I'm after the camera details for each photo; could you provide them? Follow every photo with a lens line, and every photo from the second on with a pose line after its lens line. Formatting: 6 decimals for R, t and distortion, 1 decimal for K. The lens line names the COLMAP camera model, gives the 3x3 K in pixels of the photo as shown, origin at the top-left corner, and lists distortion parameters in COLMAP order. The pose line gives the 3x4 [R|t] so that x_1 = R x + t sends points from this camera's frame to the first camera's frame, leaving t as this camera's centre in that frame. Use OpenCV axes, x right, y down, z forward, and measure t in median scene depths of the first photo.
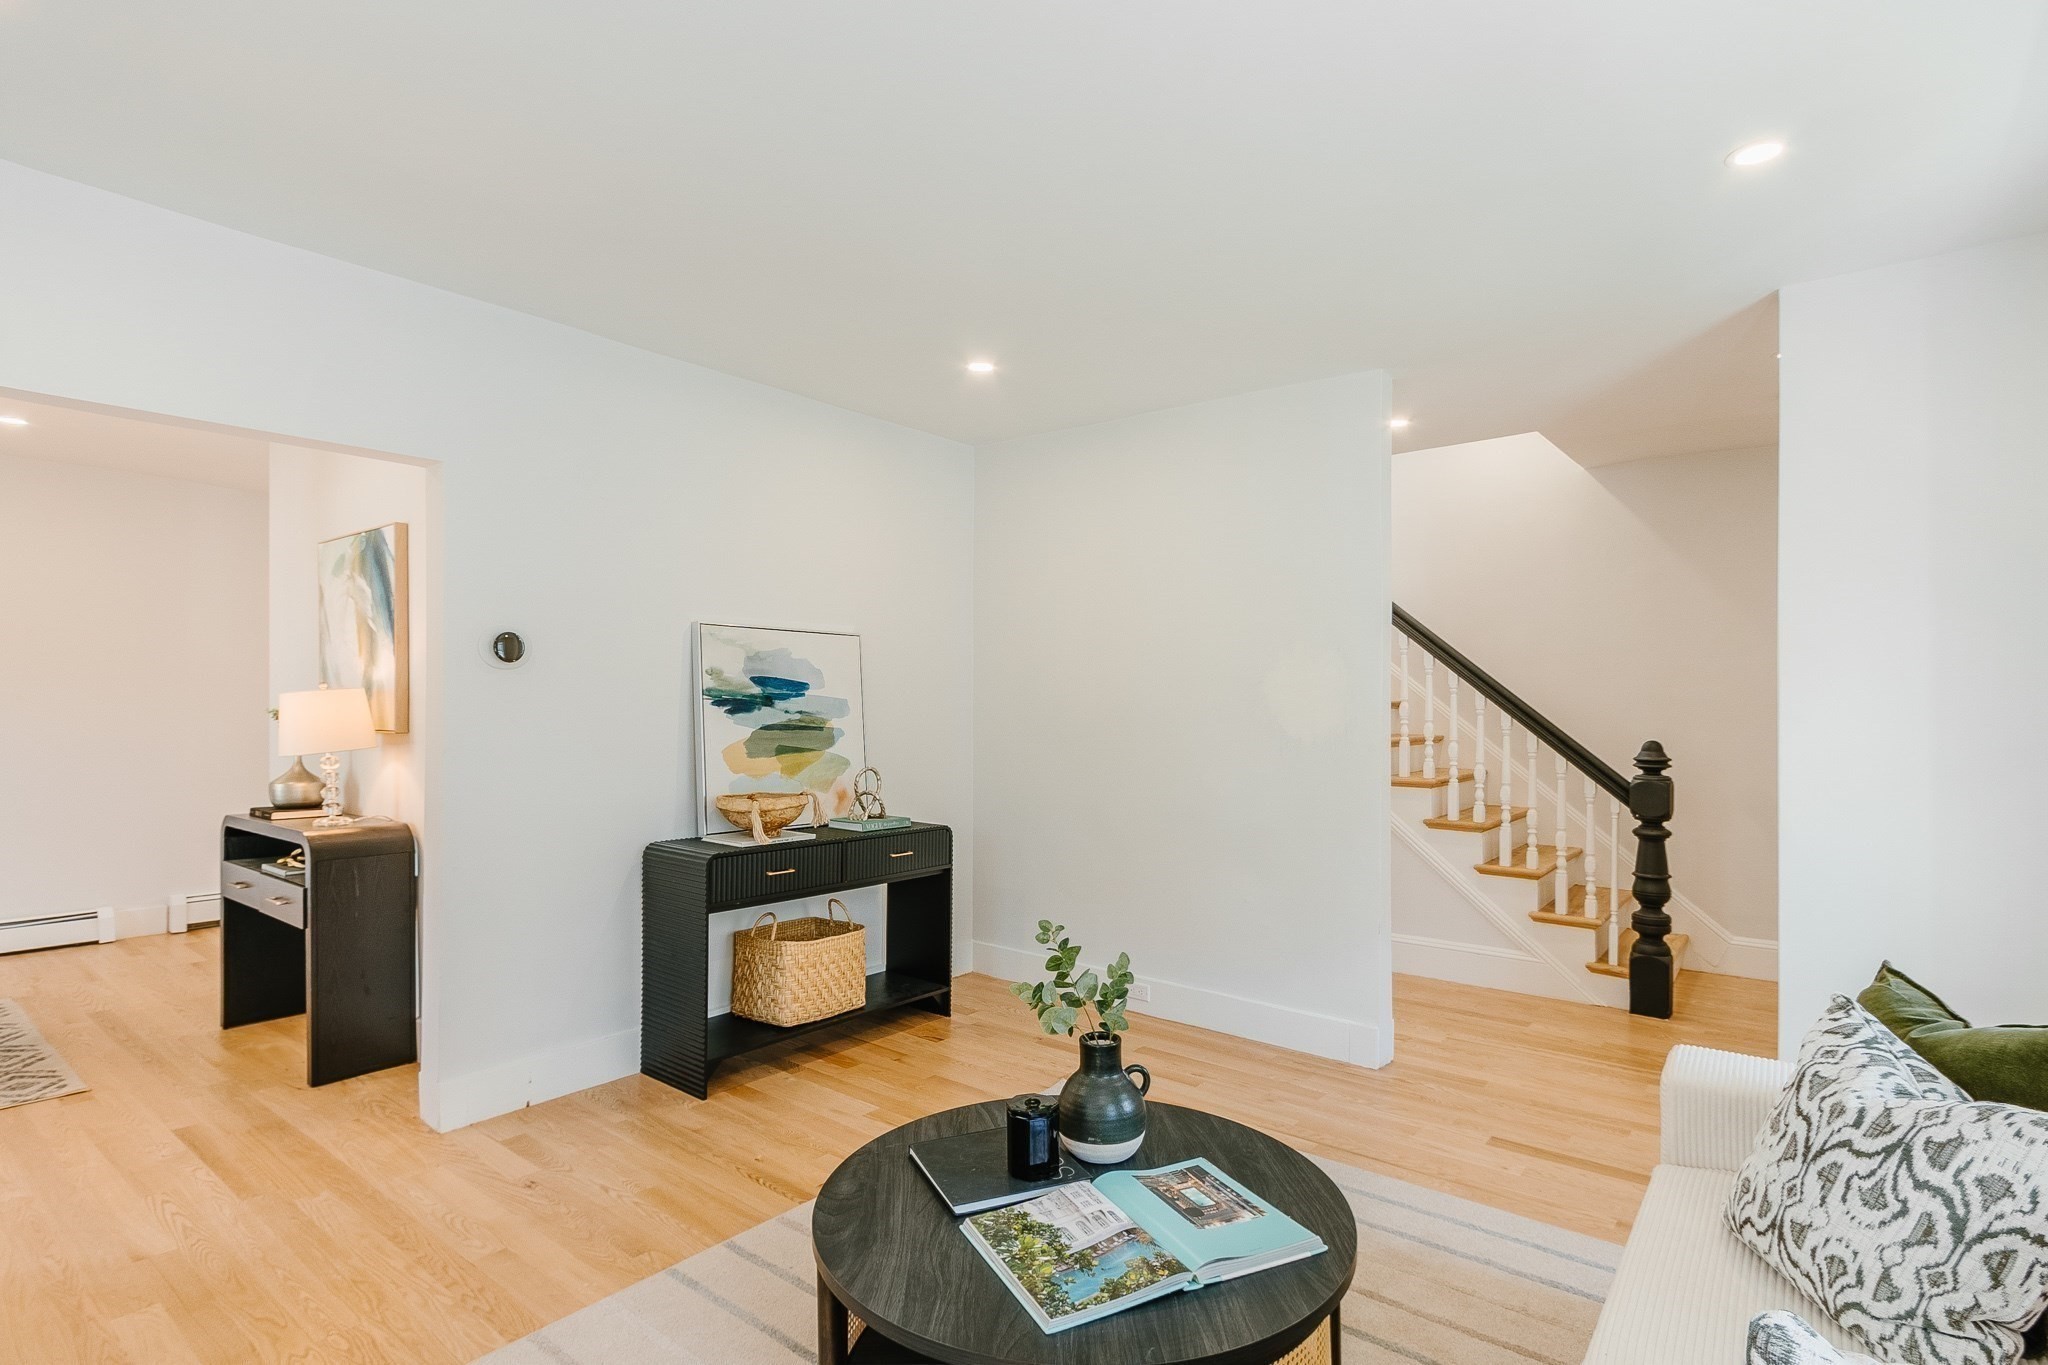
lens RADIAL K [[1047.2, 0, 1024.1], [0, 1047.2, 684.2], [0, 0, 1]] dist [-0.005334, 0.000649]
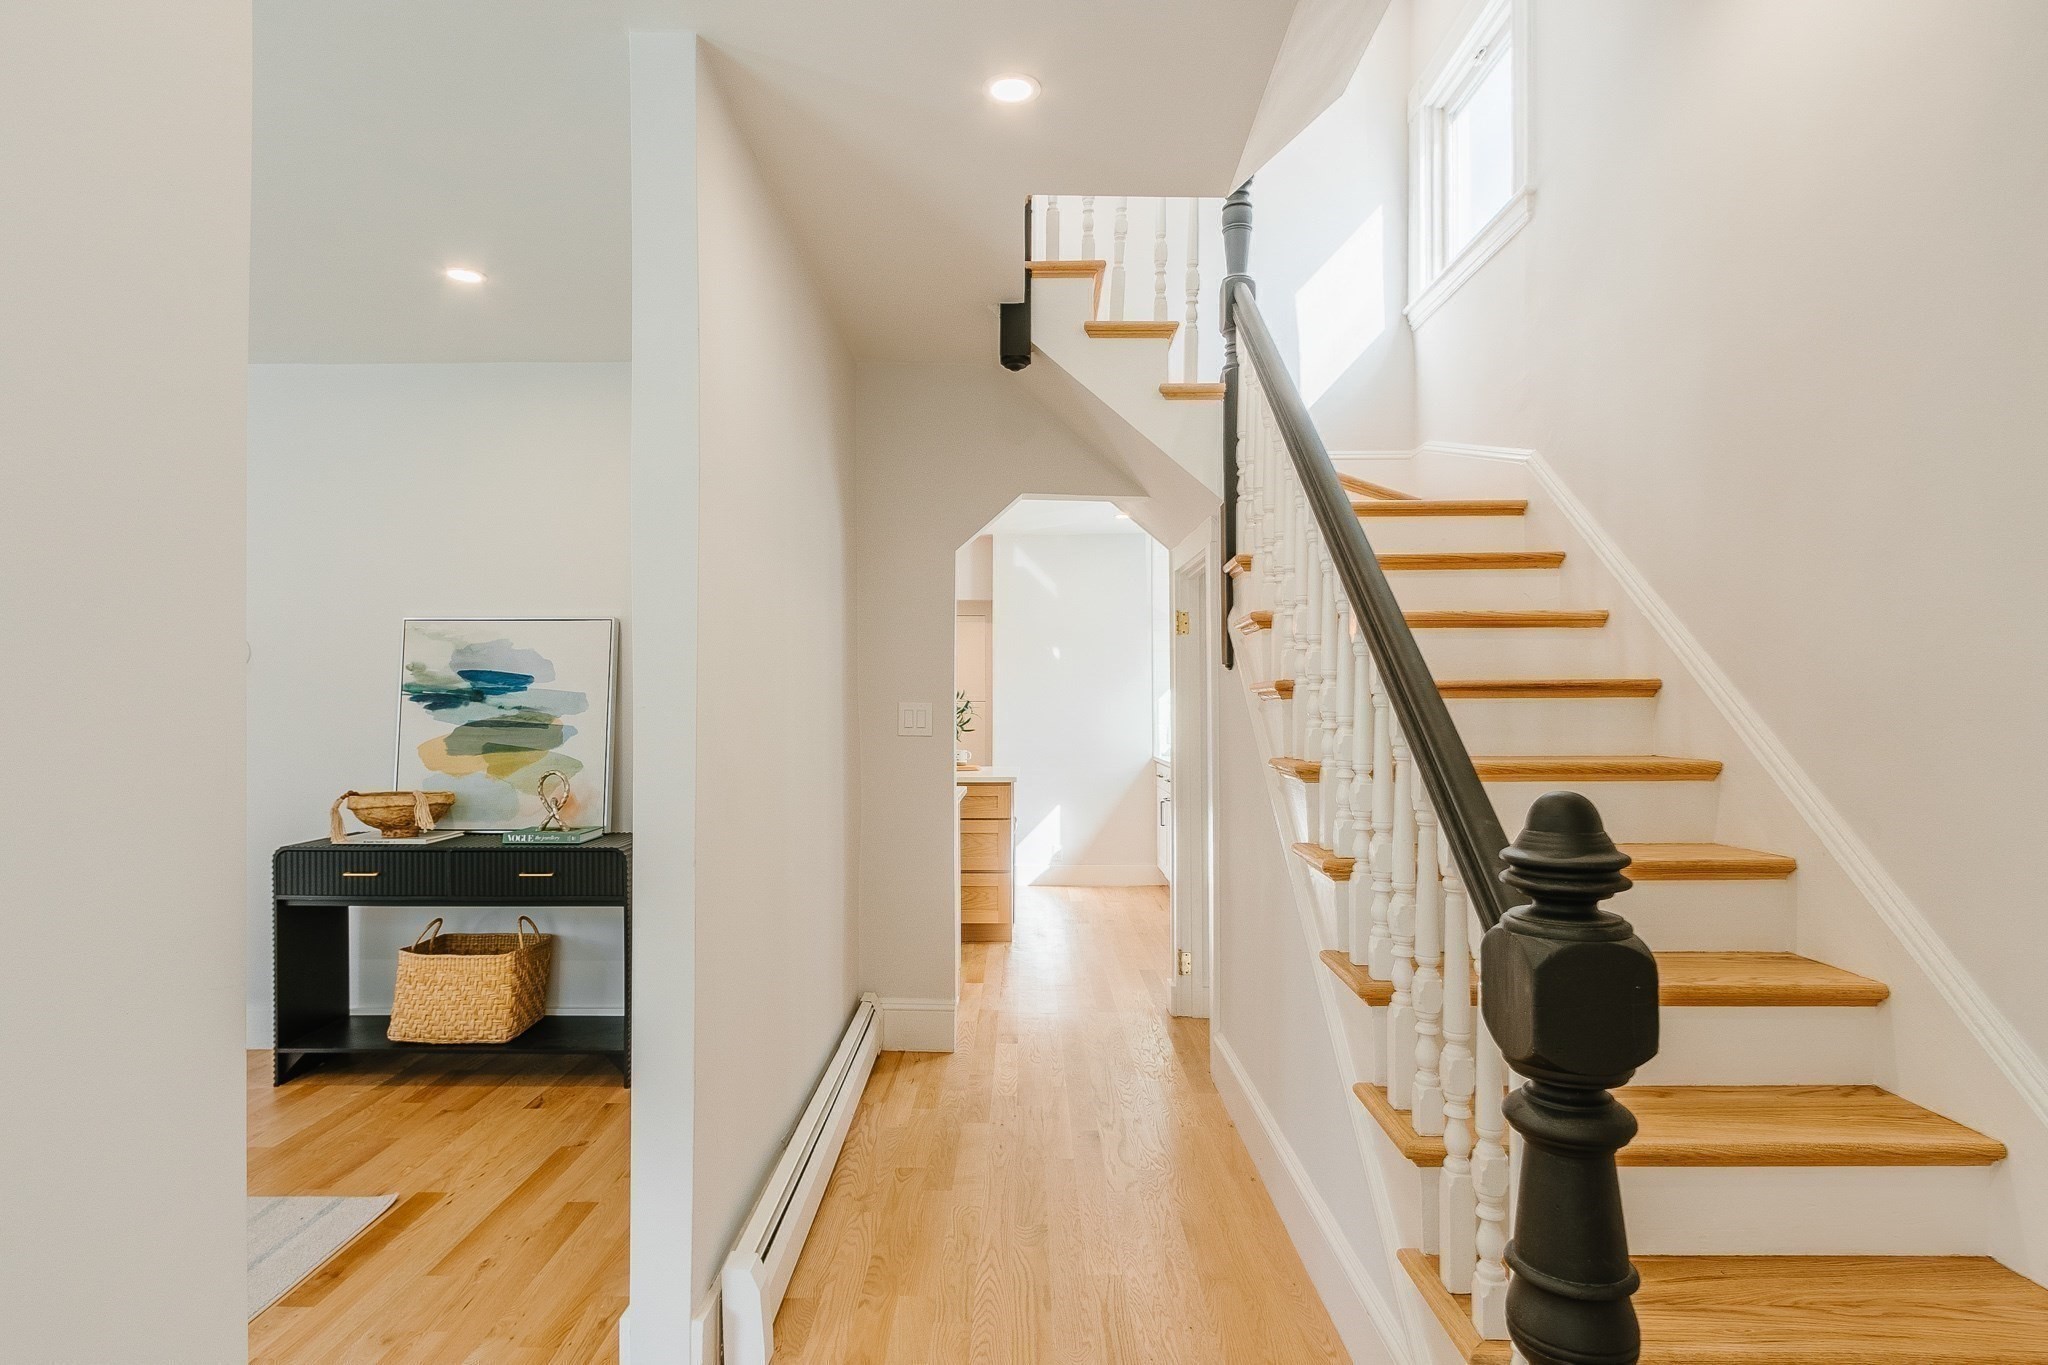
lens RADIAL K [[1047.2, 0, 1016.9], [0, 1047.2, 704.0], [0, 0, 1]] dist [-0.005334, 0.000649]
pose [[0.616065, -0.014015, -0.787570, 0.802110], [0.020198, 0.999794, -0.001992, 0.035207], [0.787436, -0.014680, 0.616221, 0.804540]]
